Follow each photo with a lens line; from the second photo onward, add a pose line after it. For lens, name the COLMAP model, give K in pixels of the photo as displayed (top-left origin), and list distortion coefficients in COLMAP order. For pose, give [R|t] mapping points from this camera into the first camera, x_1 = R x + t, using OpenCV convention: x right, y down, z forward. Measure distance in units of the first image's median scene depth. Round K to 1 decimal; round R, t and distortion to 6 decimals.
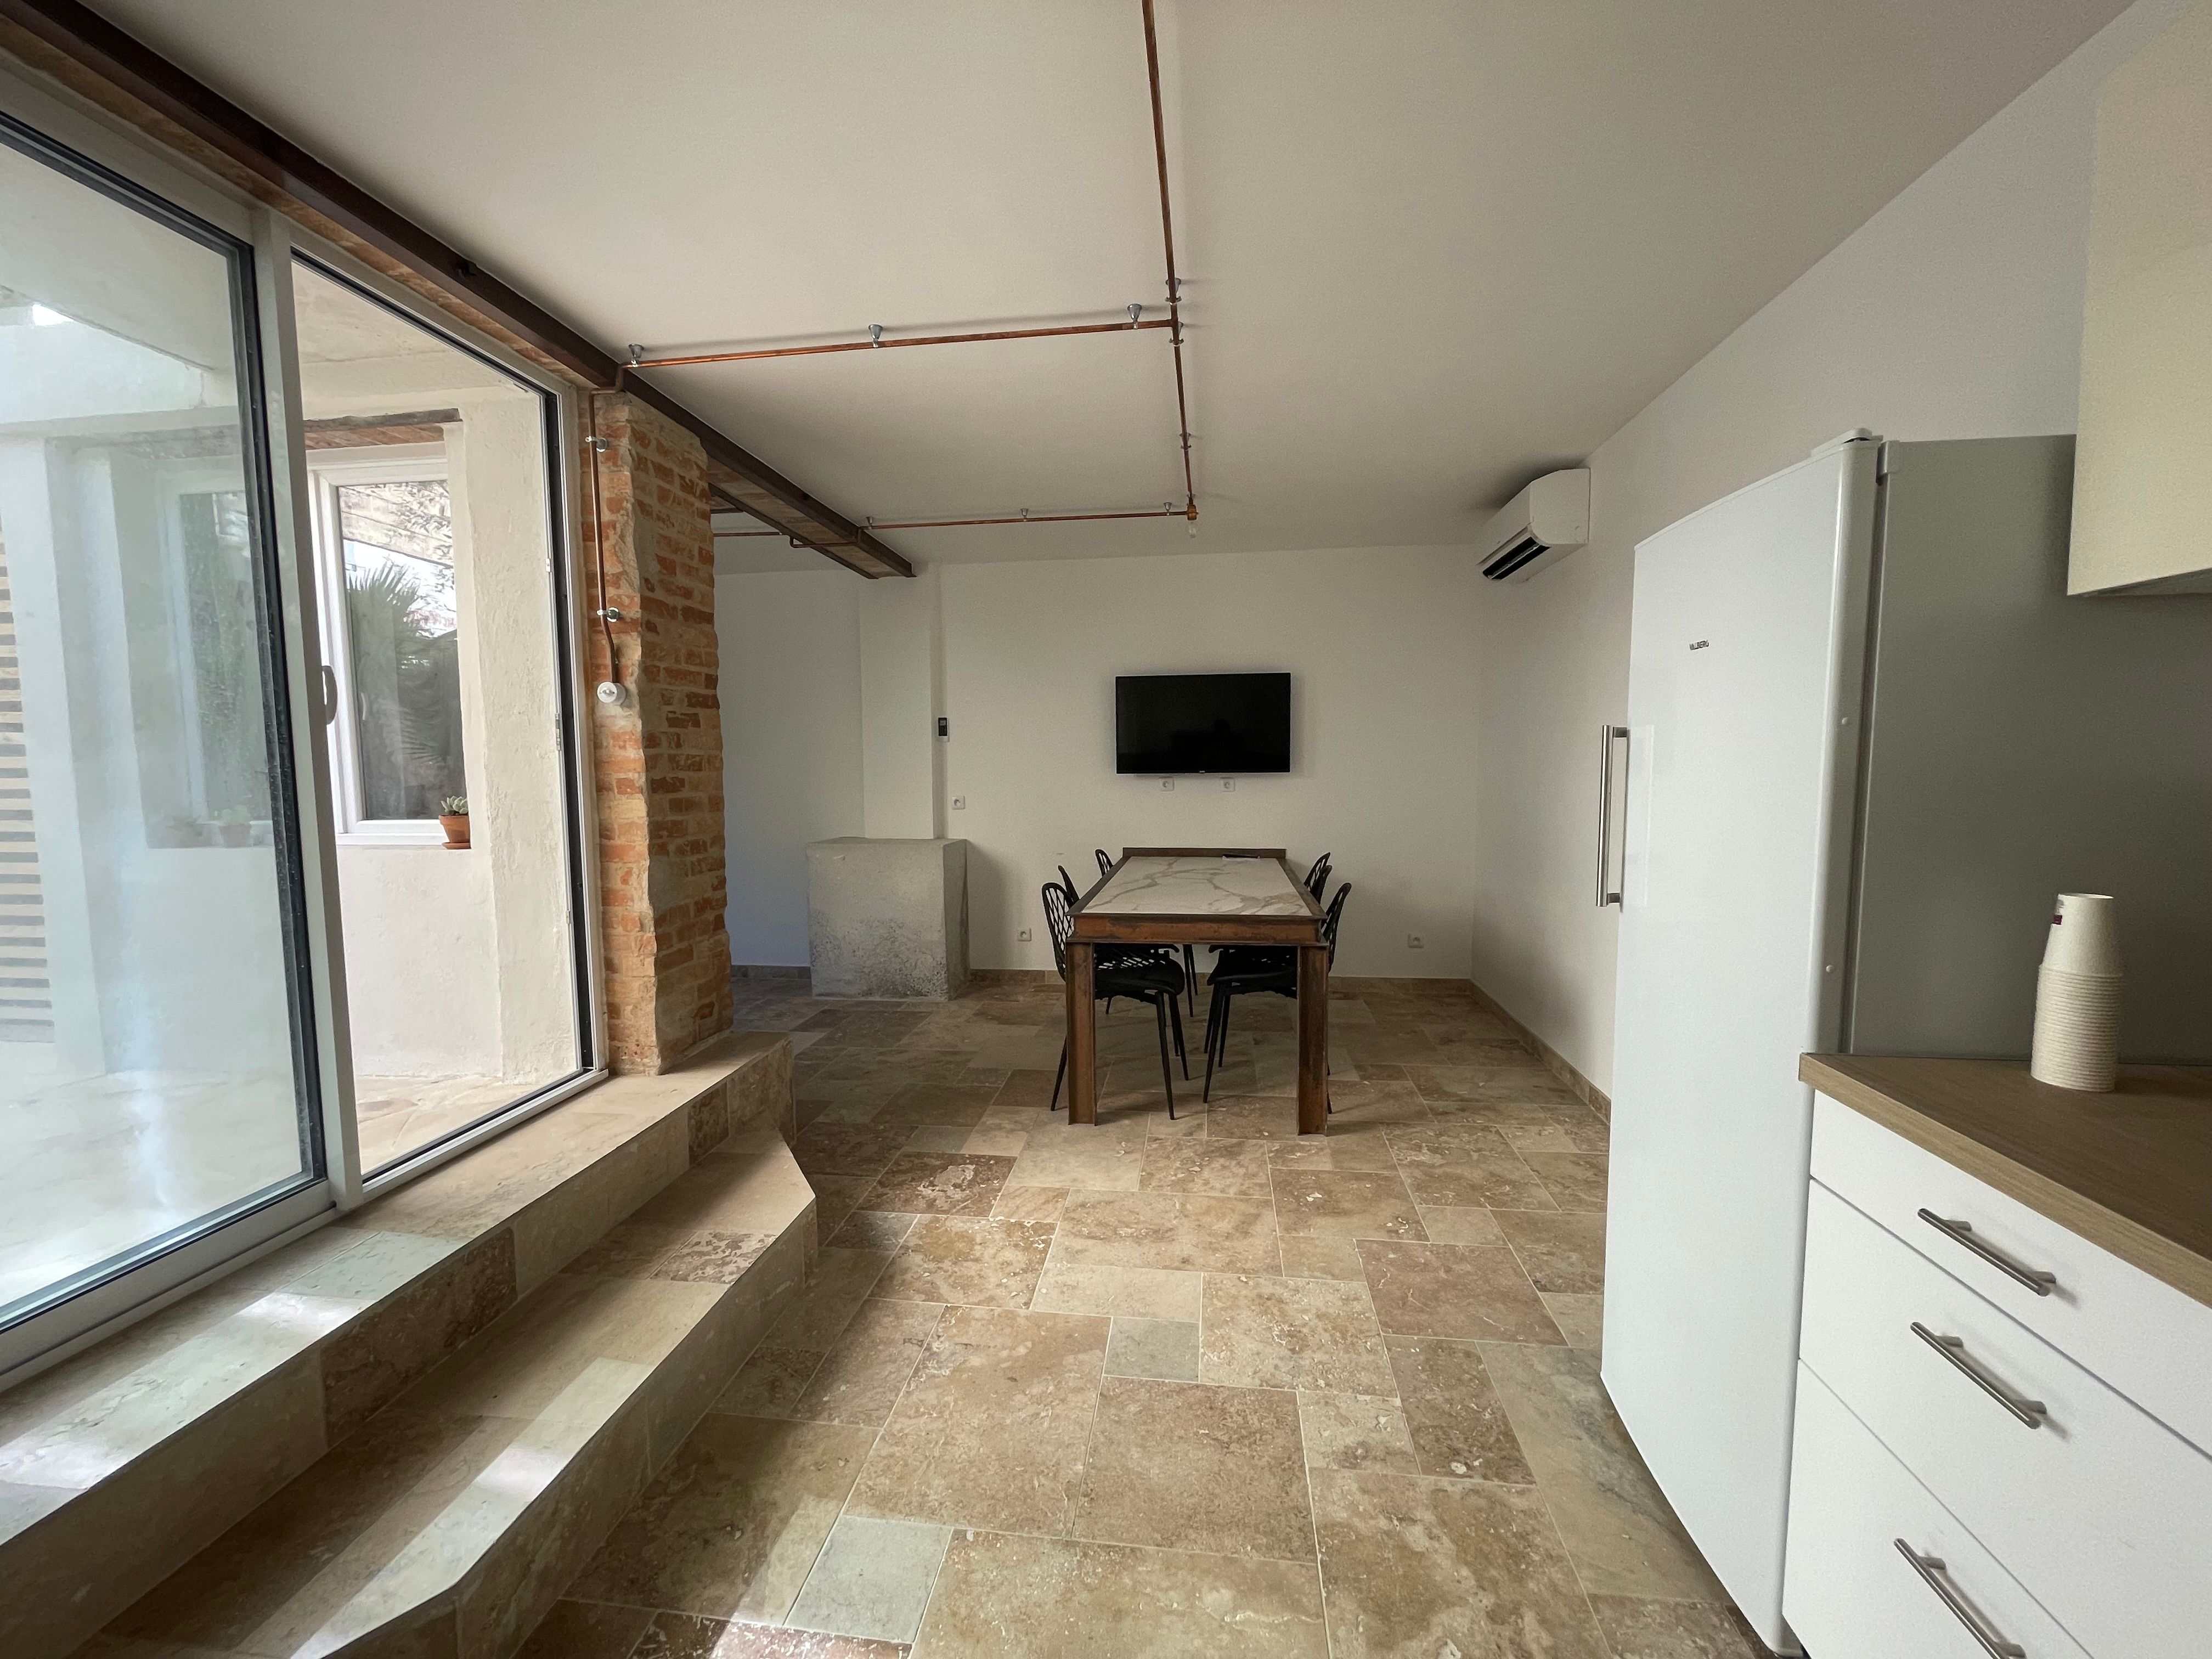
lens RADIAL K [[893.7, 0, 1103.2], [0, 893.7, 831.5], [0, 0, 1]] dist [-0.002249, -0.000088]
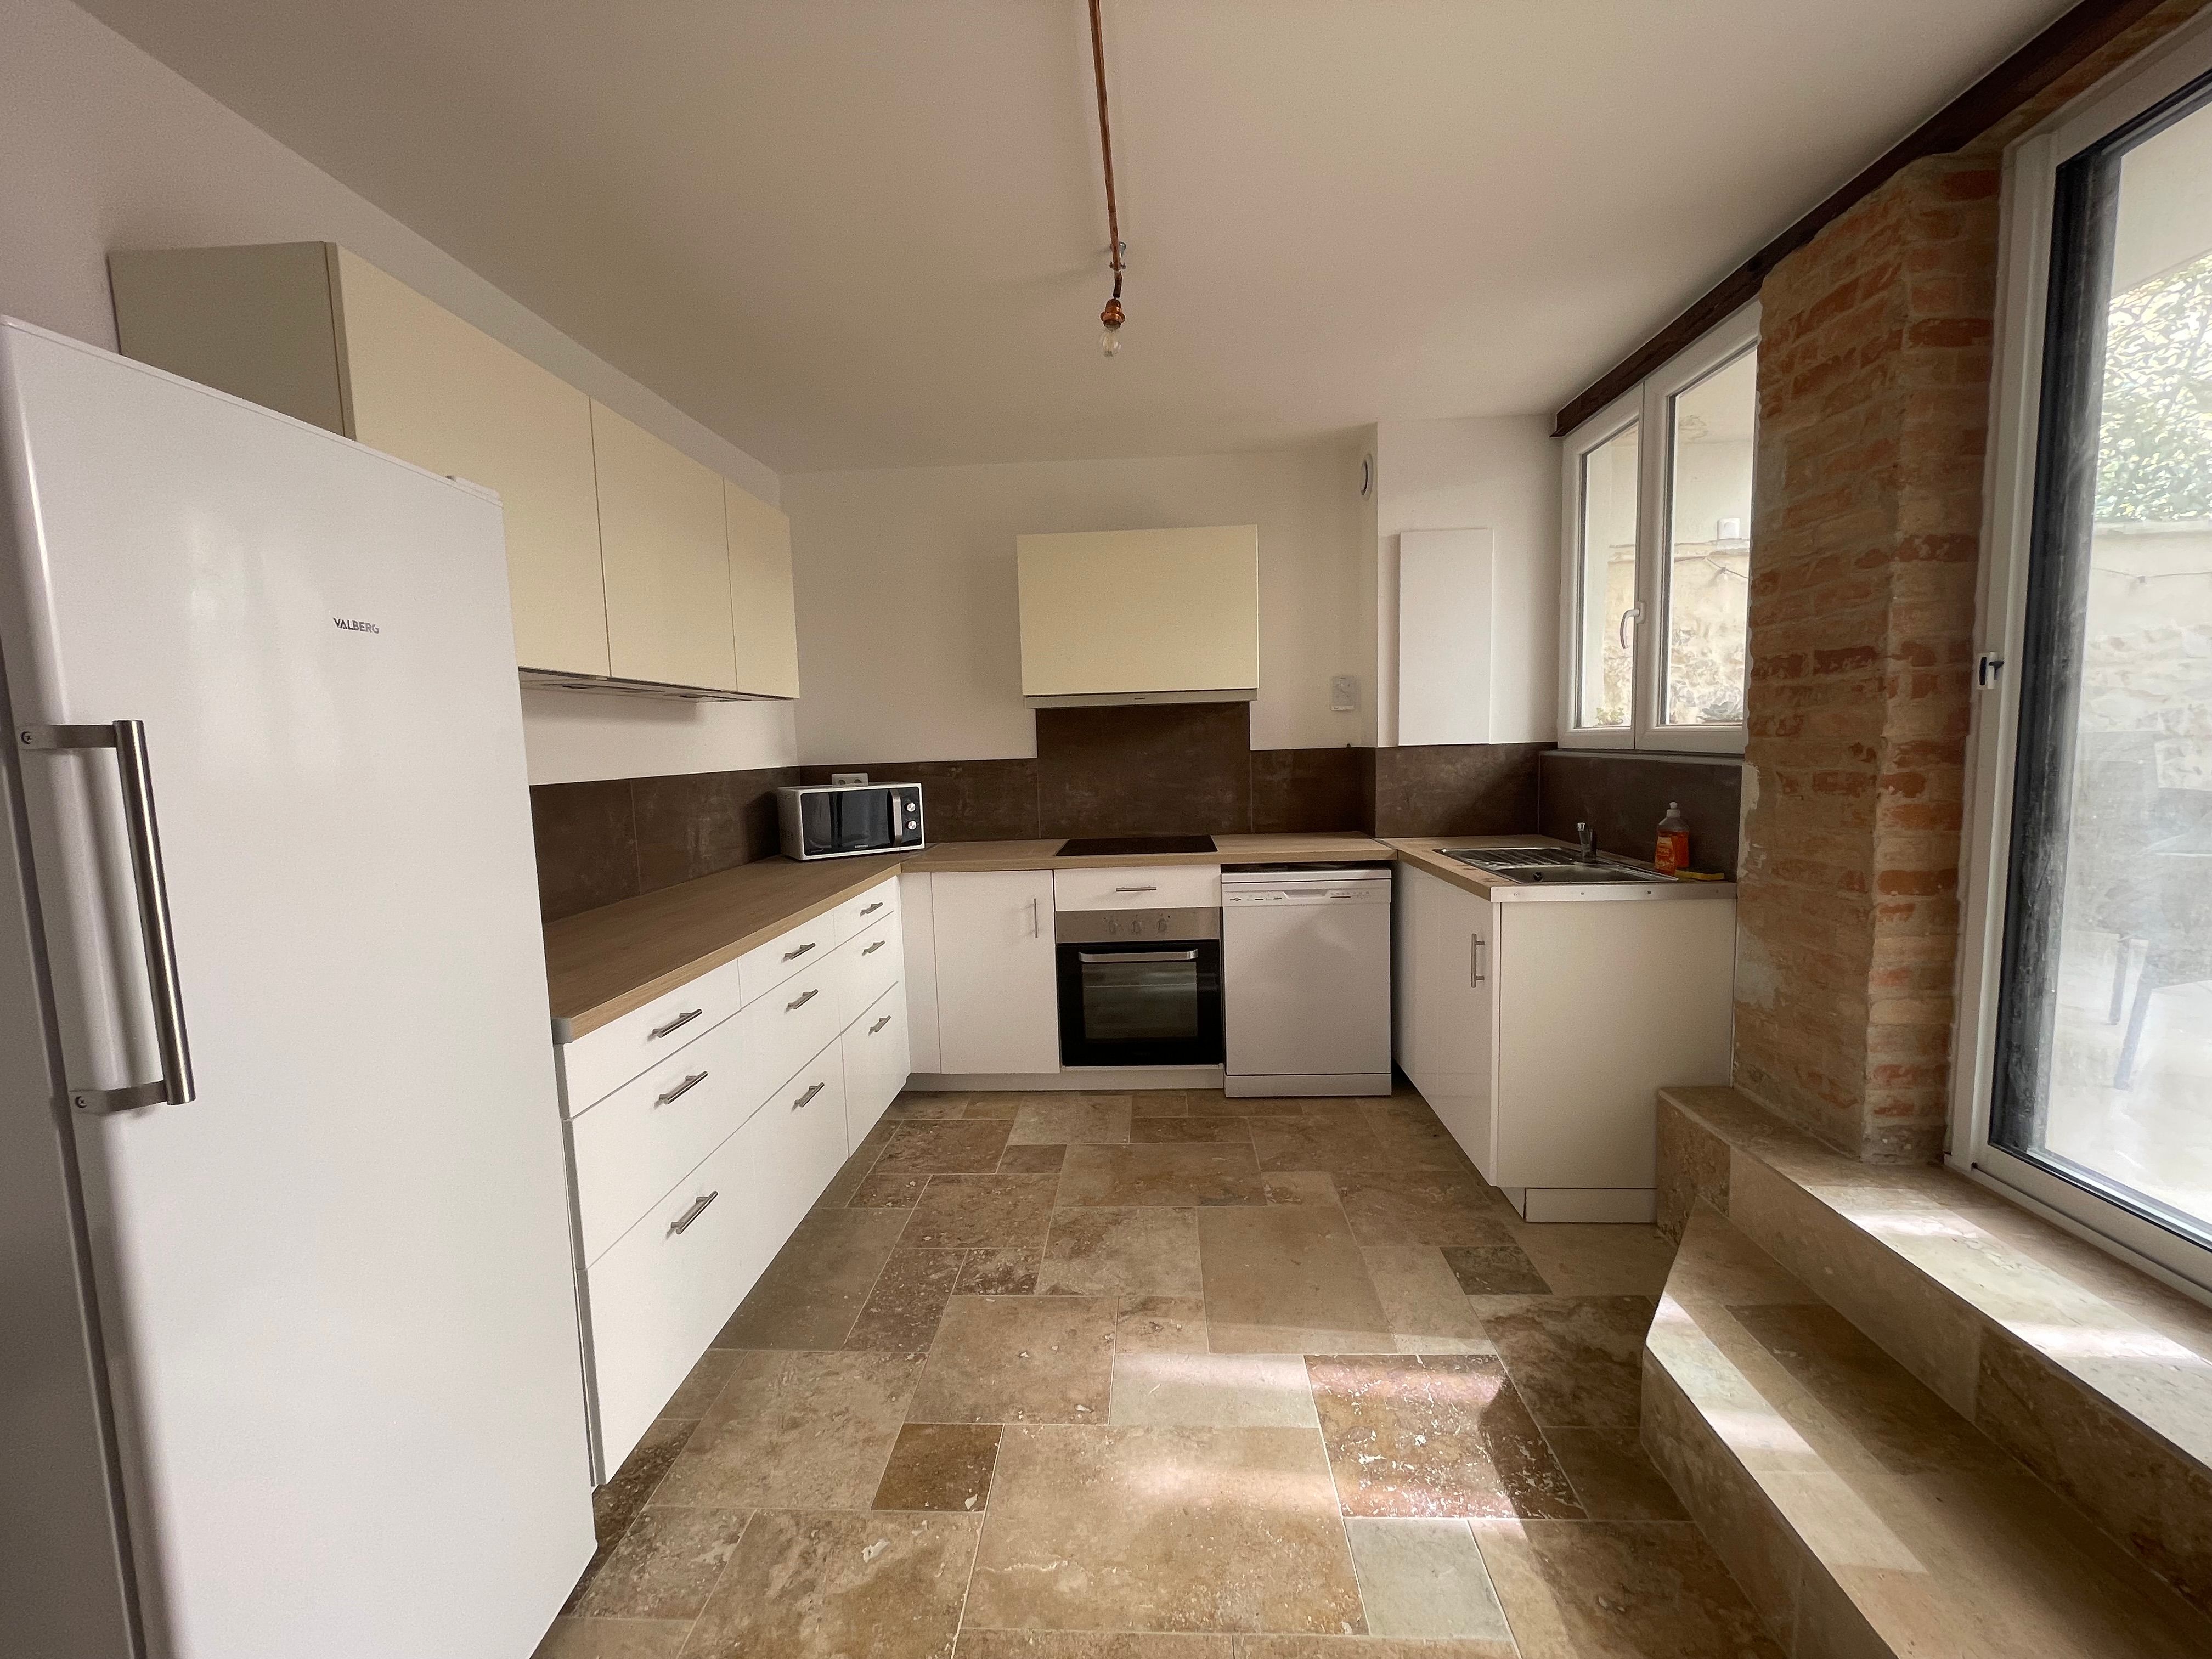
lens RADIAL K [[895.3, 0, 1103.0], [0, 895.3, 831.5], [0, 0, 1]] dist [-0.001568, -0.000650]
pose [[-0.996805, 0.048273, -0.063642, 0.062998], [0.036258, 0.983365, 0.177987, -0.084904], [0.071176, 0.175110, -0.981973, 0.997994]]
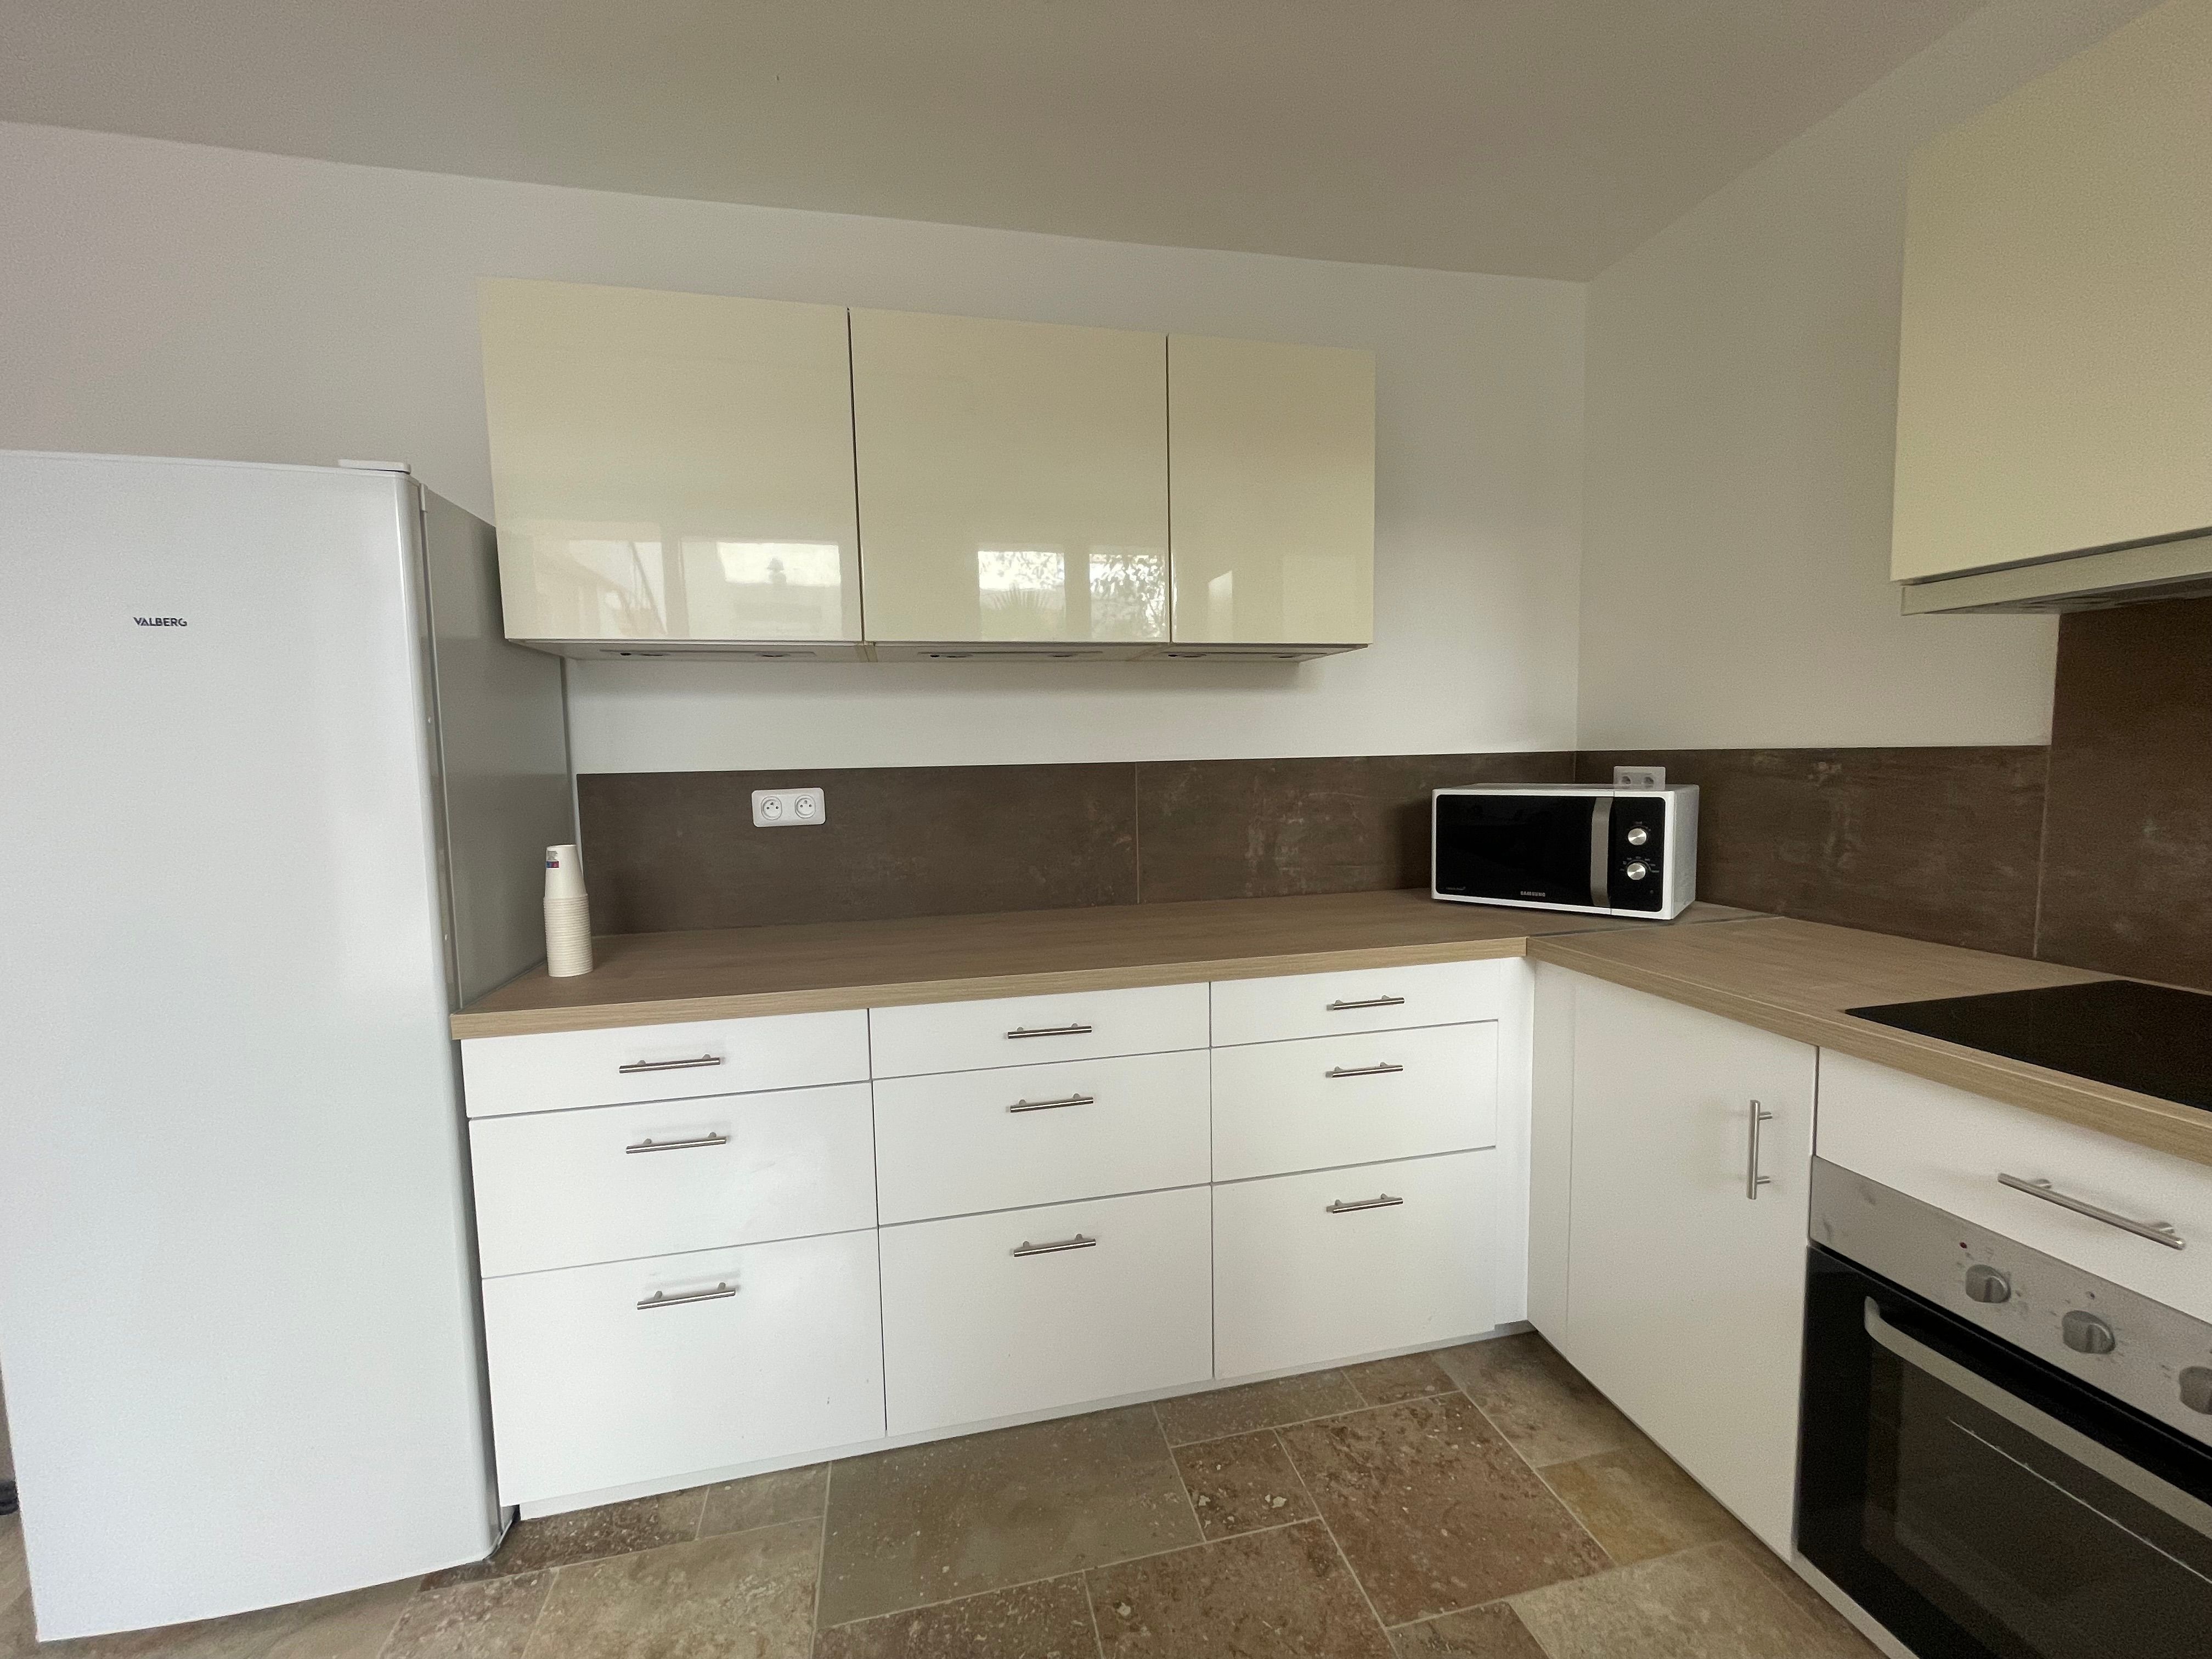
lens RADIAL K [[893.7, 0, 1103.2], [0, 893.7, 831.5], [0, 0, 1]] dist [-0.002249, -0.000088]
pose [[-0.342942, -0.064270, 0.937155, -0.244930], [0.098072, 0.989755, 0.103766, -0.007810], [-0.934223, 0.127494, -0.333125, 0.264862]]
